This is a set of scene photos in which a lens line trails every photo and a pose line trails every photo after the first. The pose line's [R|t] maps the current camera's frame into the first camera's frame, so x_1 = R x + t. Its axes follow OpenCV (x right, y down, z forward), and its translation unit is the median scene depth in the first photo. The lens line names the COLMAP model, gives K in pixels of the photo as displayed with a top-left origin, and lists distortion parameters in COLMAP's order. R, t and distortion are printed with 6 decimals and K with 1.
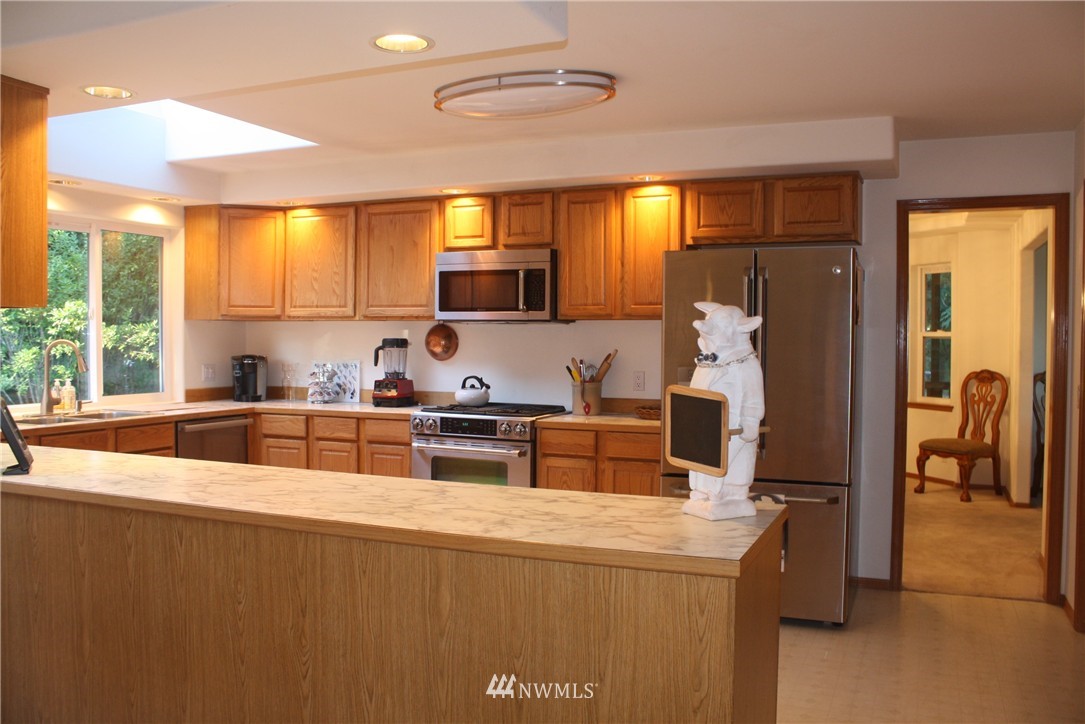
lens RADIAL K [[908.5, 0, 548.8], [0, 908.5, 363.8], [0, 0, 1]] dist [-0.163180, 0.141043]
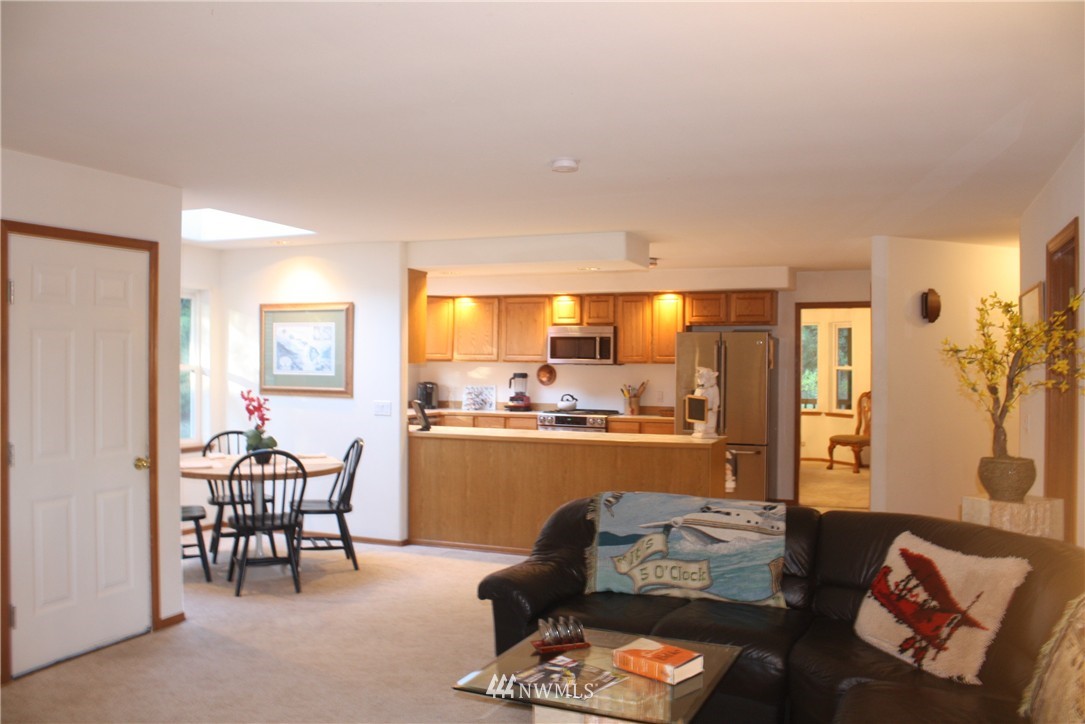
lens RADIAL K [[908.5, 0, 548.5], [0, 908.5, 355.1], [0, 0, 1]] dist [-0.163180, 0.141043]
pose [[0.999774, 0.002648, 0.021072, -0.169190], [-0.001898, 0.999368, -0.035504, -0.000065], [-0.021153, 0.035456, 0.999147, -0.858494]]
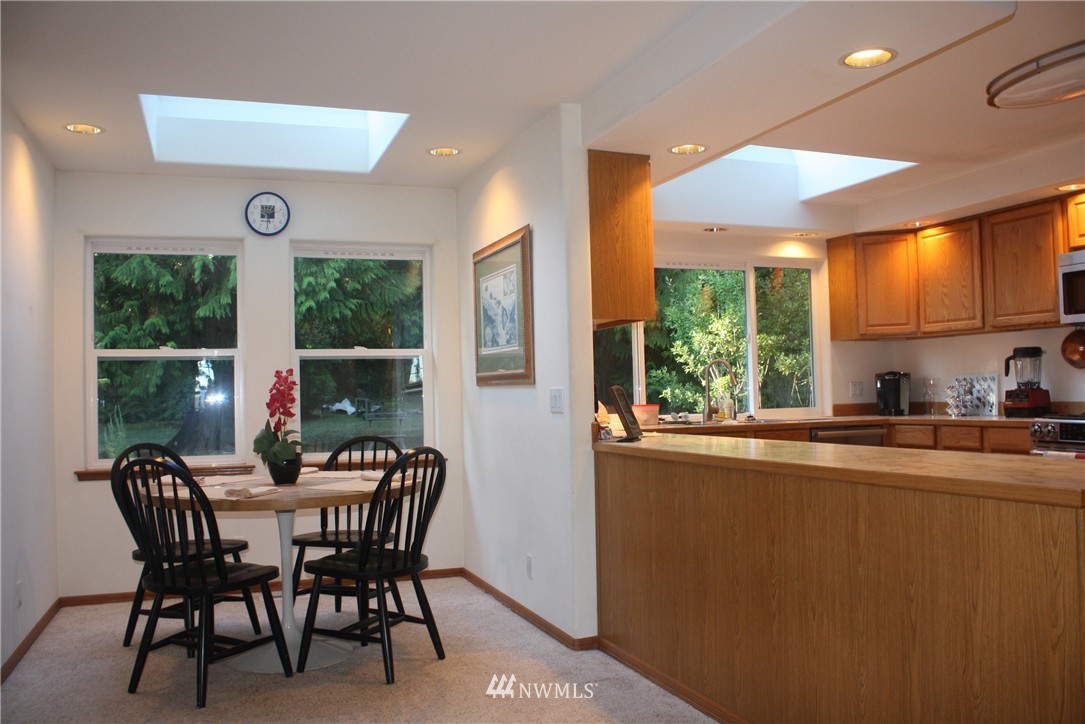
lens RADIAL K [[908.5, 0, 548.2], [0, 908.5, 368.0], [0, 0, 1]] dist [-0.163180, 0.141043]
pose [[0.691990, -0.040188, -0.720787, 0.169073], [0.004235, 0.998658, -0.051615, 0.045065], [0.721894, 0.032664, 0.691232, -0.028601]]
